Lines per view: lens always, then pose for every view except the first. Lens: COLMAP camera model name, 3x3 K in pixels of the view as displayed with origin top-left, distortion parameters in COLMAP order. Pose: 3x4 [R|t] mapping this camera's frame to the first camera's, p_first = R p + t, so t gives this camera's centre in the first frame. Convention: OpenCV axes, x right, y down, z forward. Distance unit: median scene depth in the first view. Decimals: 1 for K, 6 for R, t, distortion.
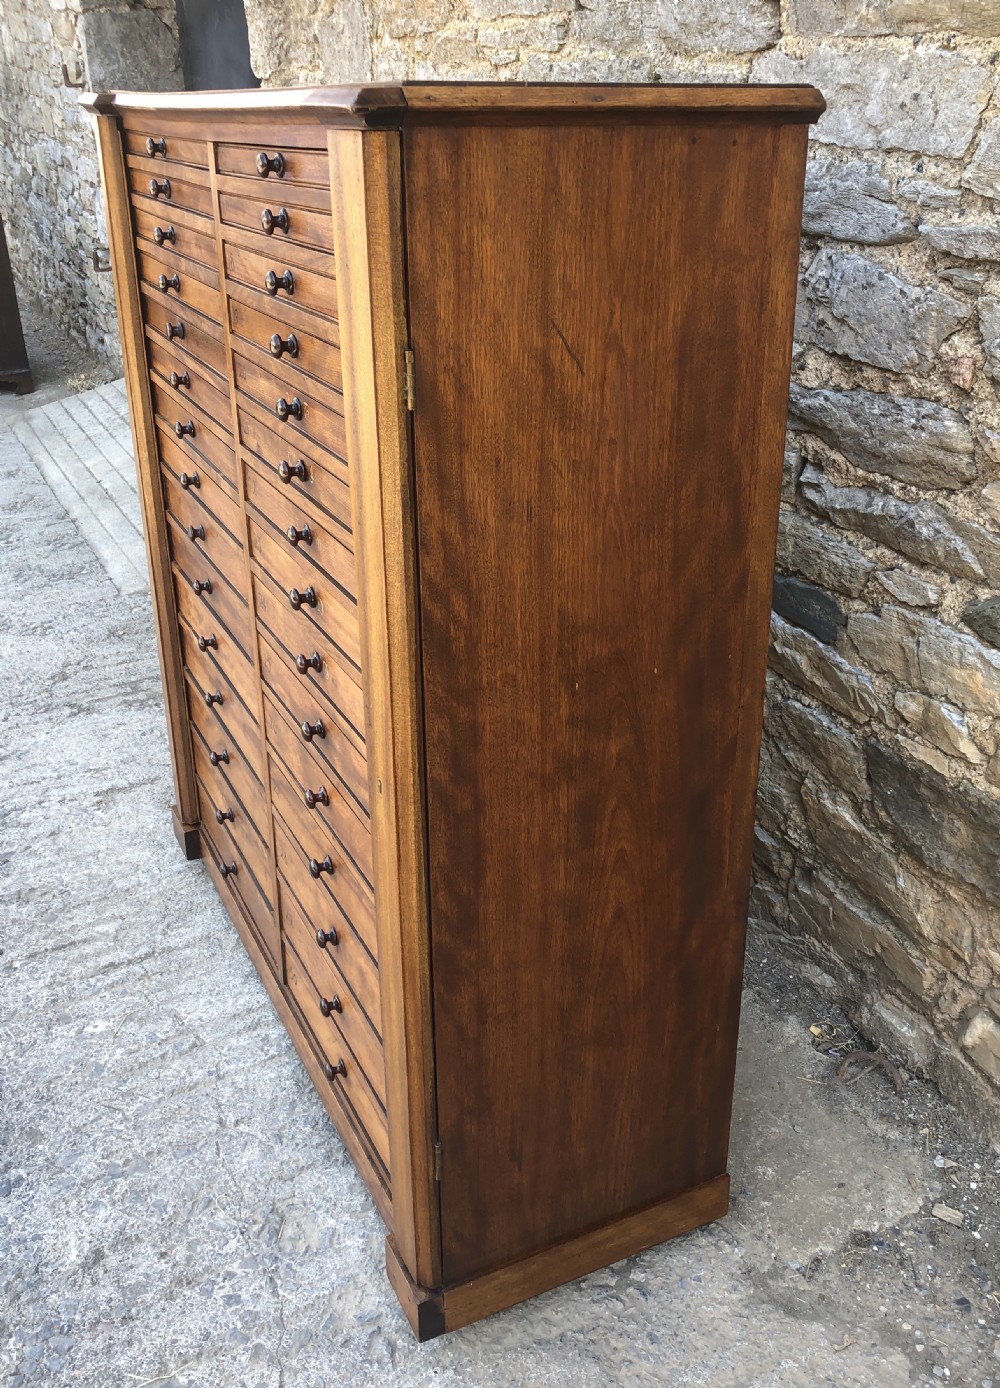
lens RADIAL K [[1295.5, 0, 534.1], [0, 1295.5, 662.7], [0, 0, 1]] dist [-0.035719, 0.126534]
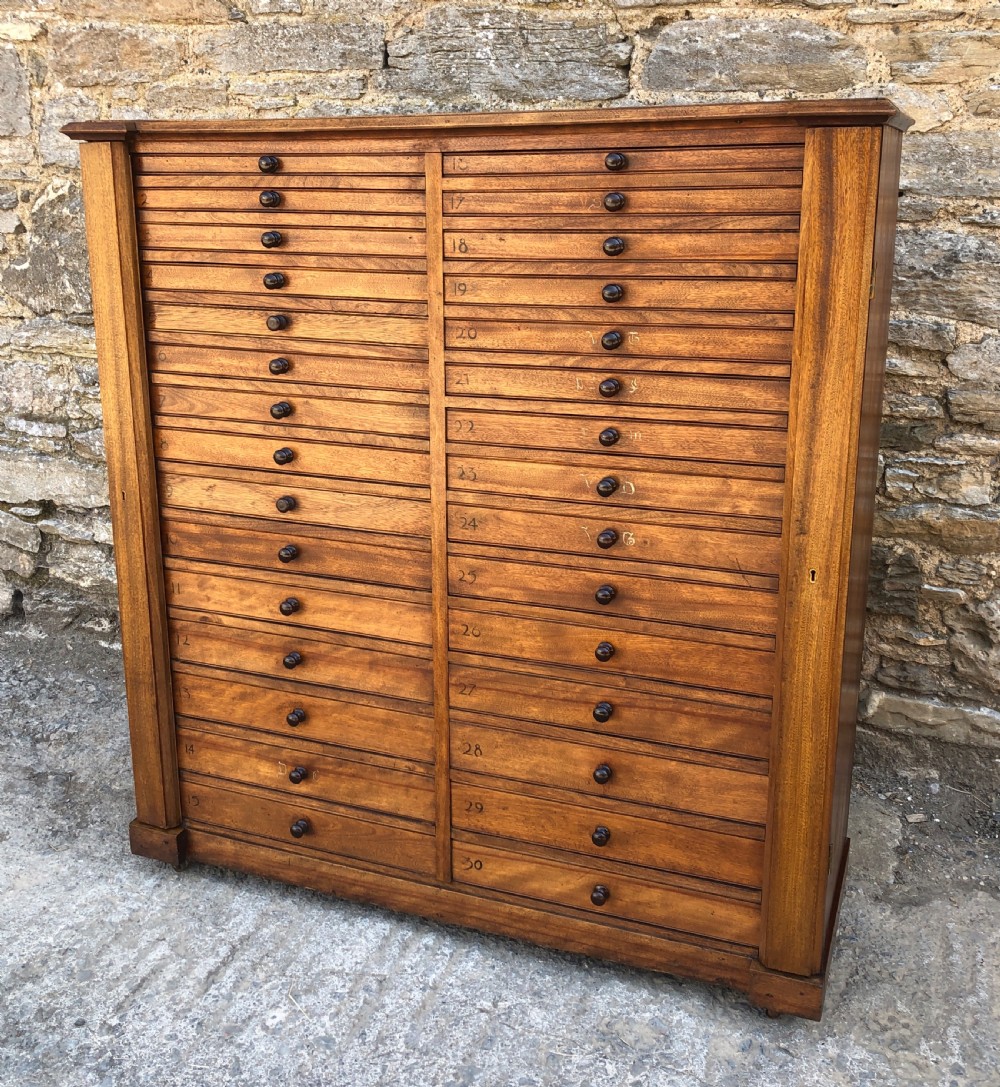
lens RADIAL K [[1166.4, 0, 497.6], [0, 1166.4, 477.6], [0, 0, 1]] dist [0.007588, 0.028333]
pose [[0.745728, -0.177361, 0.642210, -0.871639], [0.272959, 0.960638, -0.051656, -0.025498], [-0.607769, 0.213818, 0.764786, 0.155948]]
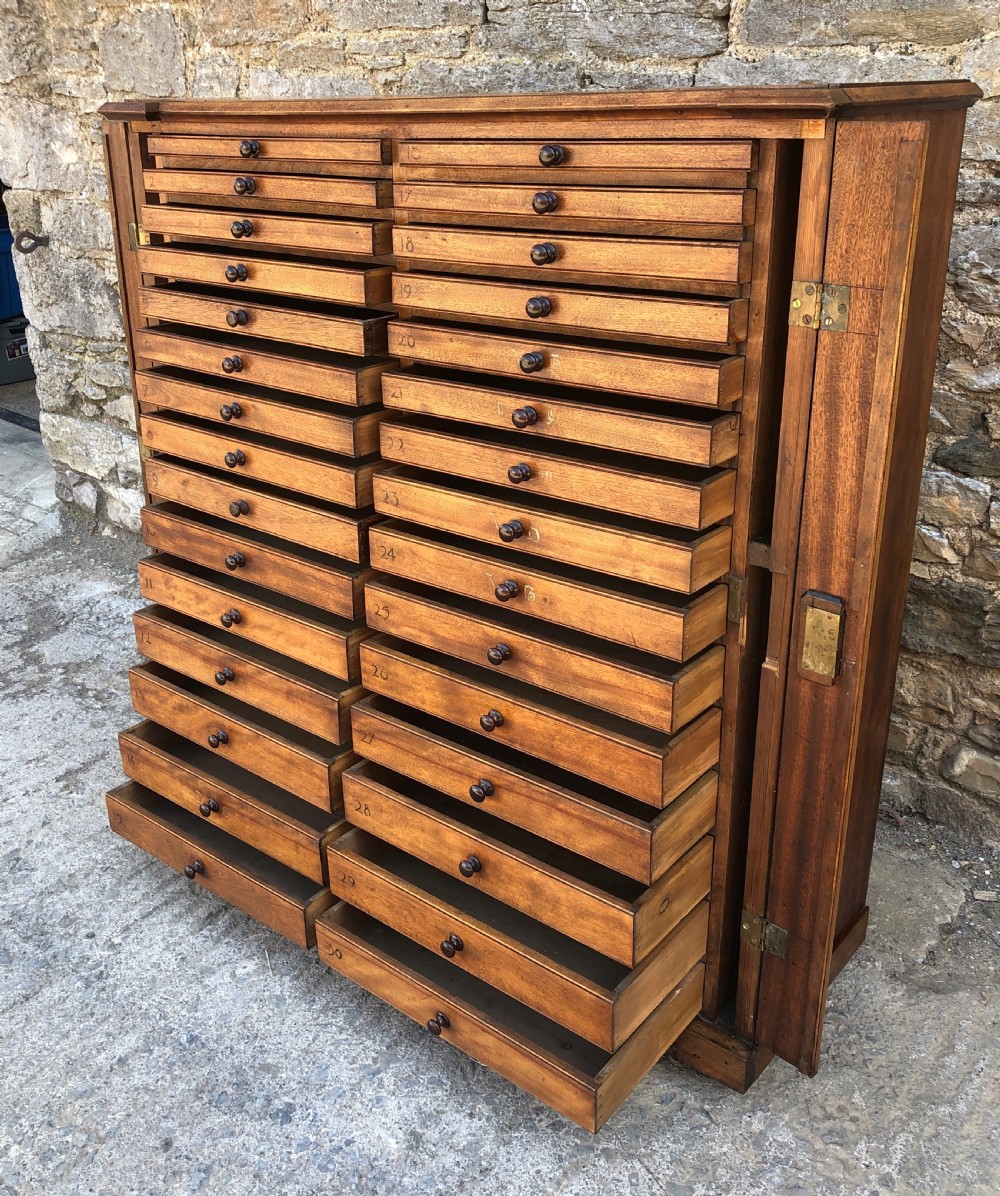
lens RADIAL K [[1180.9, 0, 473.7], [0, 1180.9, 557.3], [0, 0, 1]] dist [-0.017742, 0.081579]
pose [[0.916468, -0.164541, 0.364710, -0.568863], [0.177717, 0.984078, -0.002605, -0.016049], [-0.358474, 0.067203, 0.931118, 0.012852]]
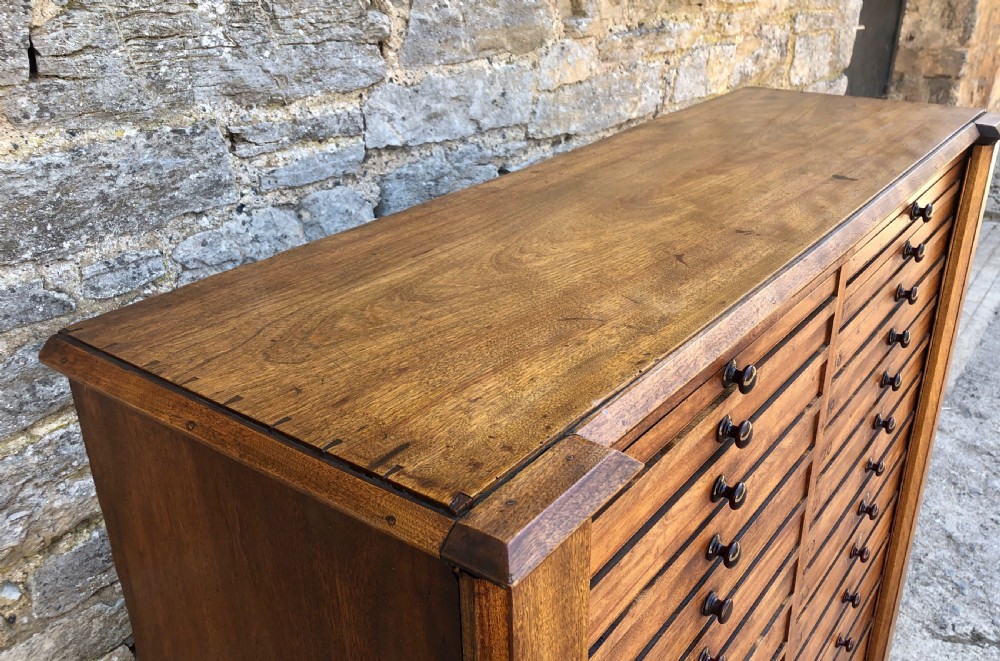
lens RADIAL K [[881.9, 0, 527.0], [0, 881.9, 335.2], [0, 0, 1]] dist [0.003207, 0.025454]
pose [[-0.453379, -0.376306, 0.807986, -0.589643], [0.364479, 0.748978, 0.553342, -0.697694], [-0.813390, 0.545367, -0.202415, 1.186489]]
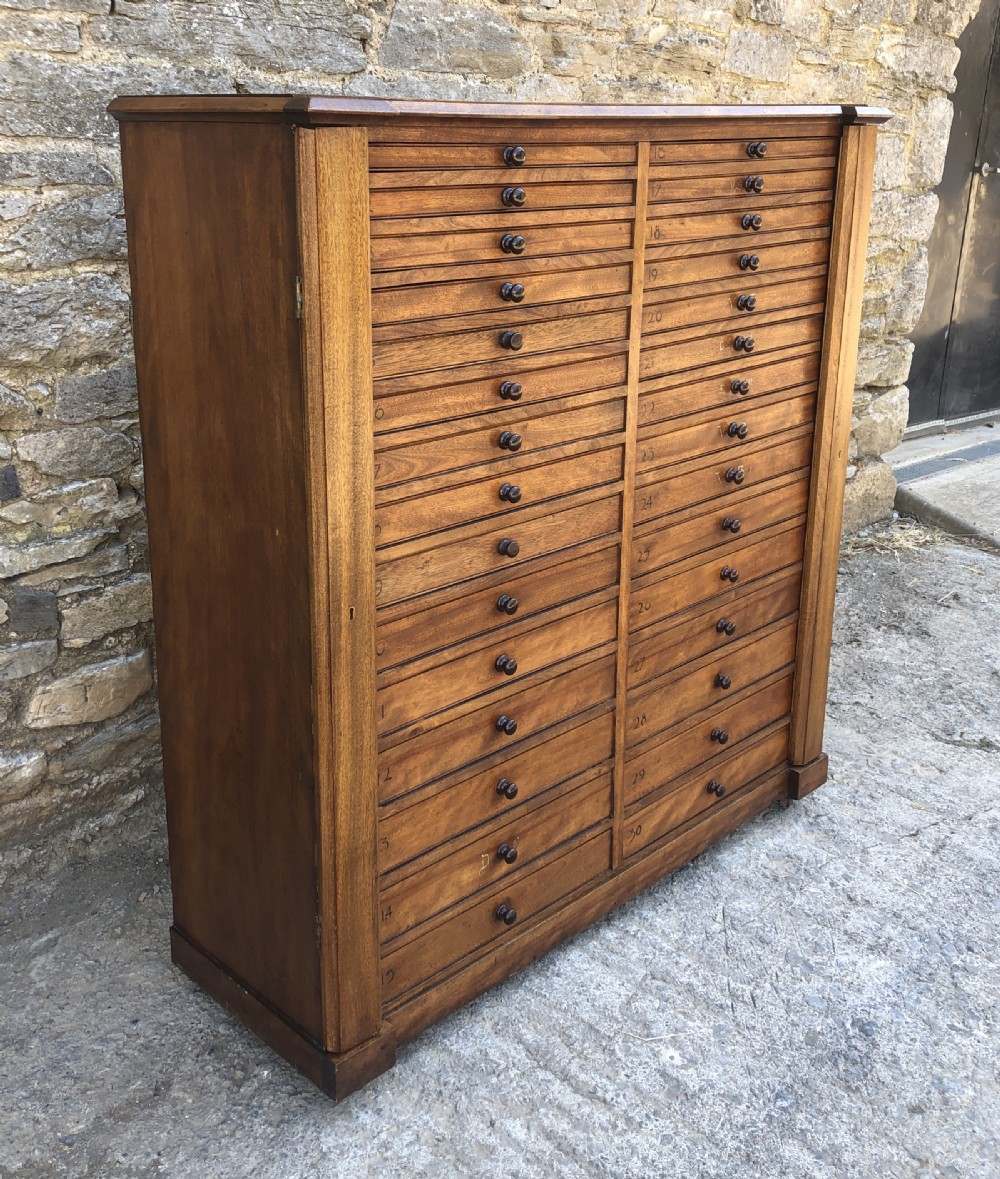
lens RADIAL K [[1270.4, 0, 489.9], [0, 1270.4, 490.1], [0, 0, 1]] dist [0.012462, 0.015226]
pose [[-0.303968, -0.273709, 0.912517, -1.258233], [0.371983, 0.847707, 0.378180, -0.567416], [-0.877059, 0.454396, -0.155861, 1.313877]]
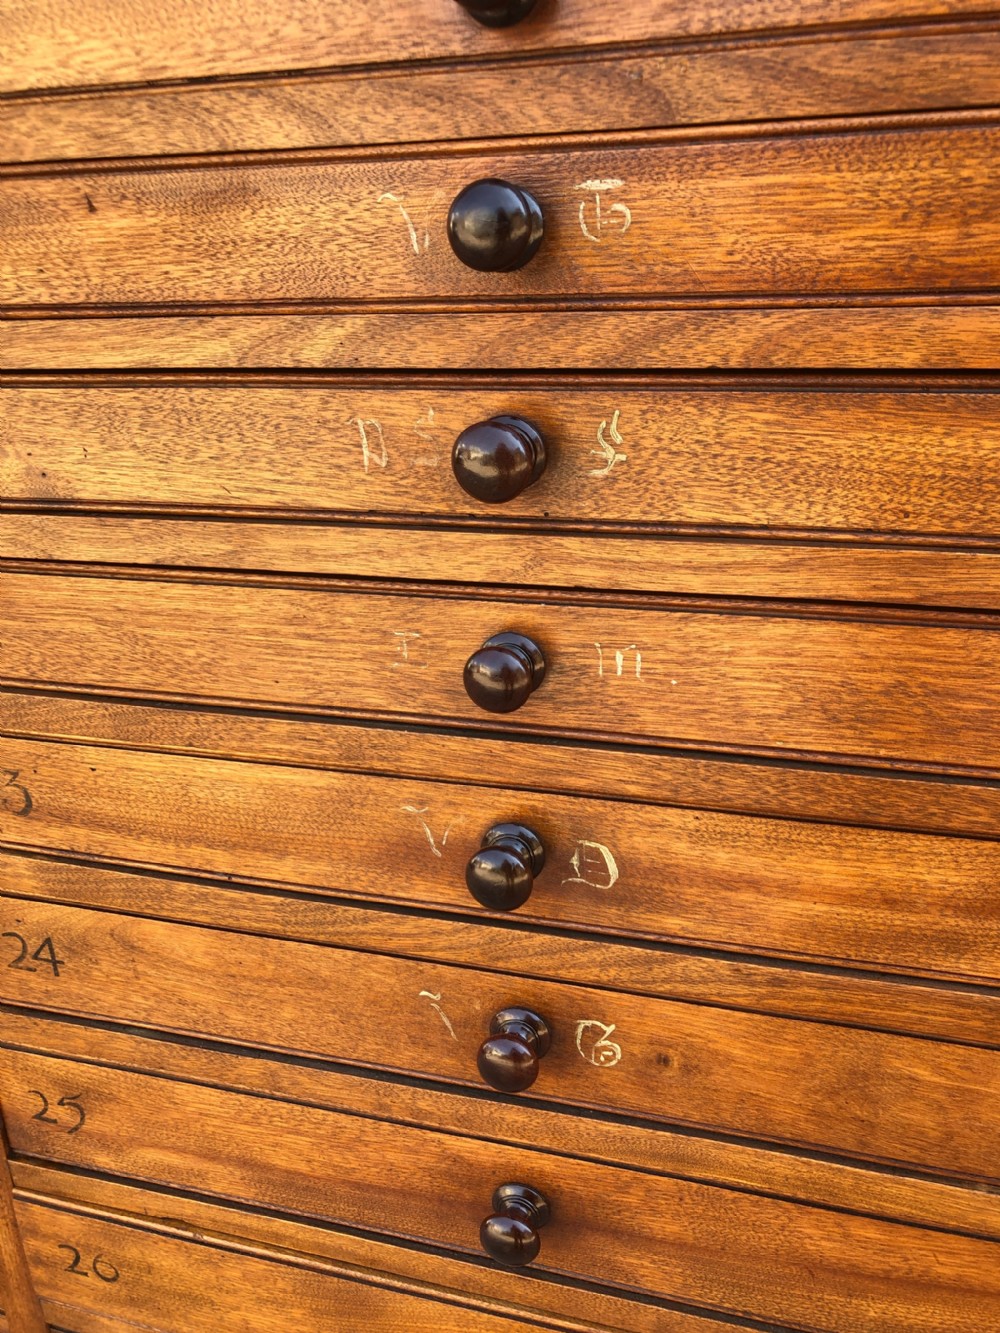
lens RADIAL K [[1124.0, 0, 517.7], [0, 1124.0, 666.0], [0, 0, 1]] dist [-0.001222, -0.002786]
pose [[0.679301, -0.264517, 0.684530, -0.306975], [0.309581, 0.949010, 0.059501, -0.097896], [-0.665364, 0.171498, 0.726552, 0.687538]]
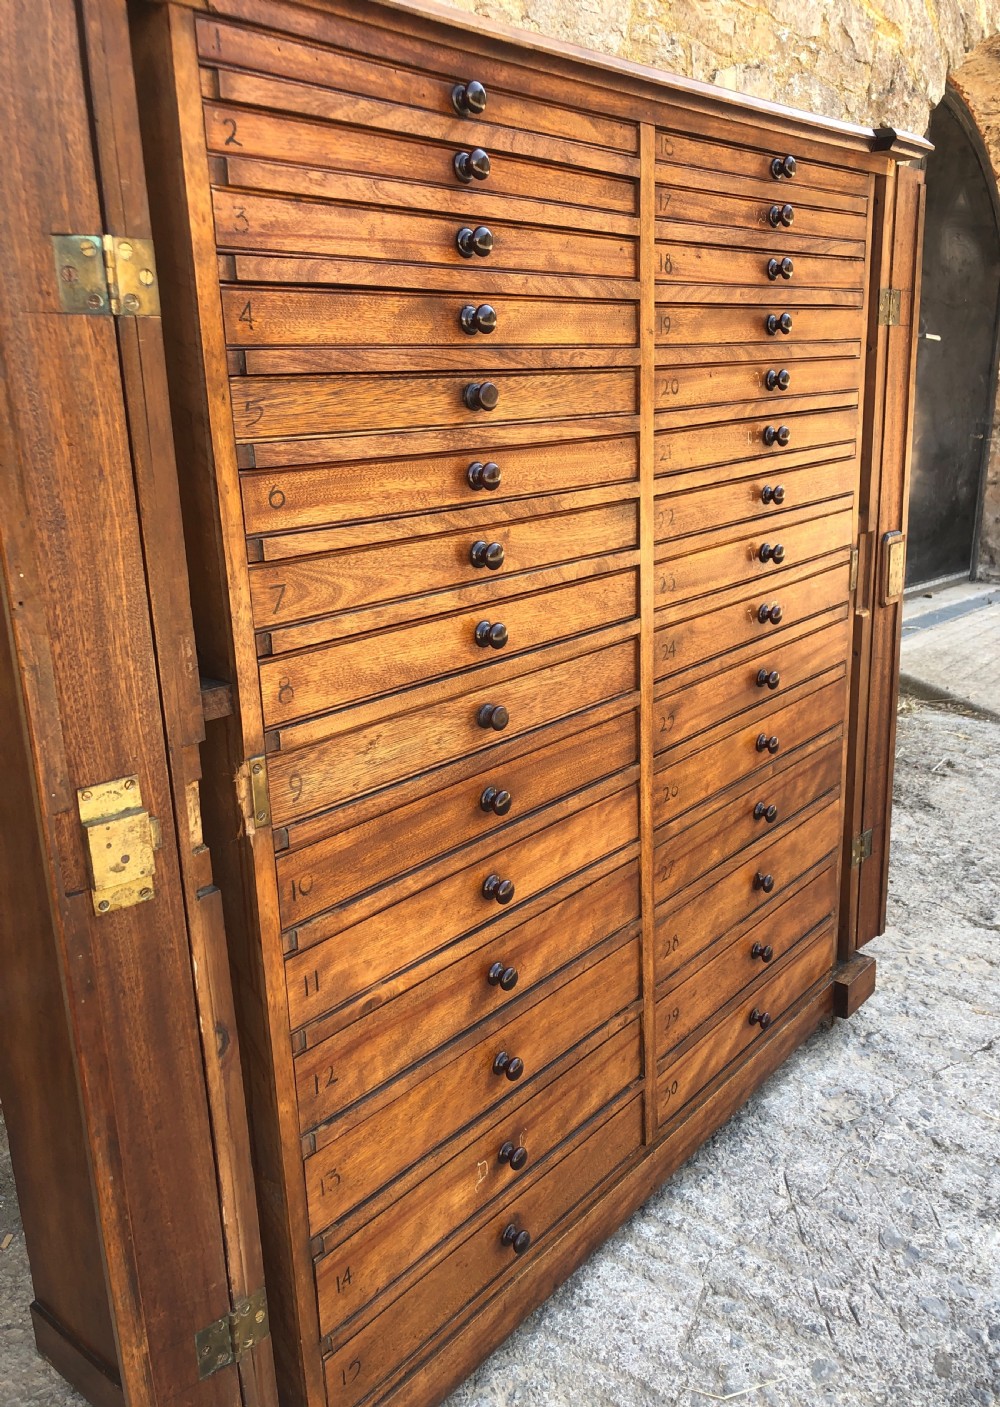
lens RADIAL K [[1156.9, 0, 529.1], [0, 1156.9, 695.3], [0, 0, 1]] dist [-0.006557, 0.040721]
pose [[-0.400821, -0.243626, 0.883170, -0.887023], [0.390193, 0.826797, 0.405162, -0.384300], [-0.828910, 0.507004, -0.236337, 1.287339]]
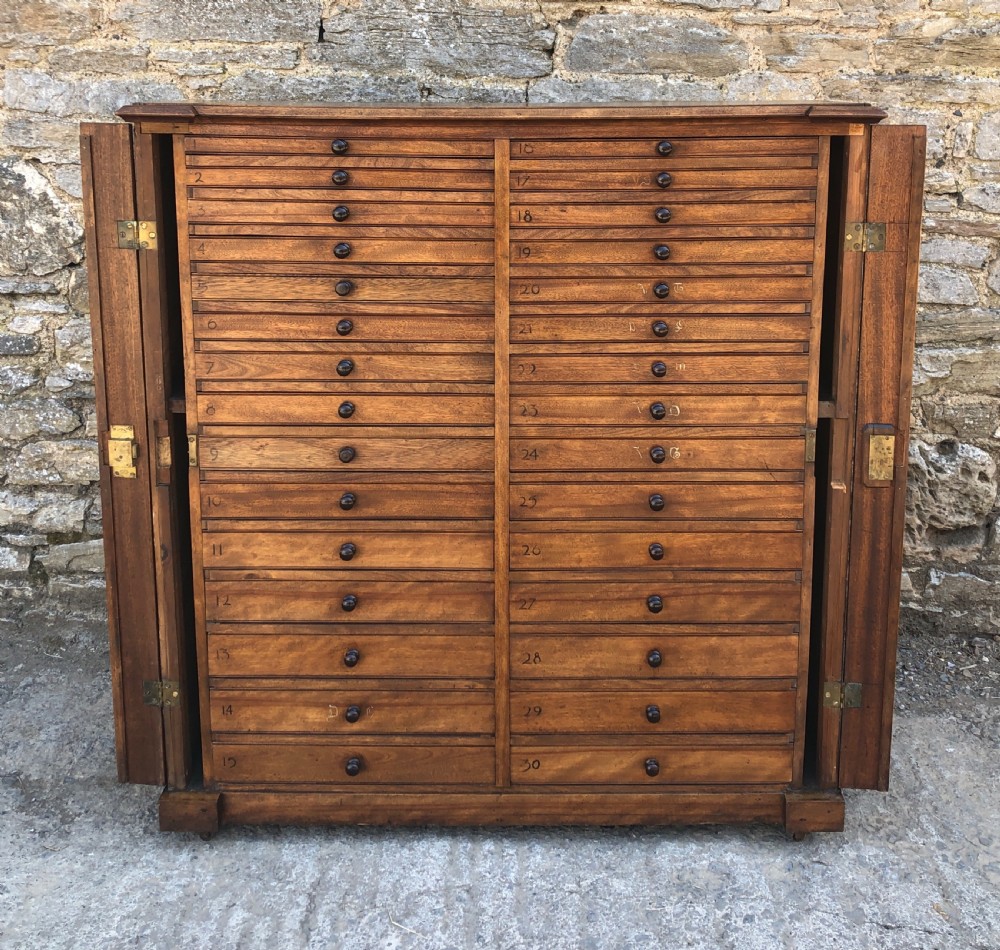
lens RADIAL K [[1193.5, 0, 548.9], [0, 1193.5, 312.4], [0, 0, 1]] dist [0.064868, -0.121822]
pose [[0.450920, -0.166594, 0.876880, -1.277309], [0.354074, 0.935207, -0.004401, -0.174677], [-0.819331, 0.312465, 0.480690, 0.335159]]
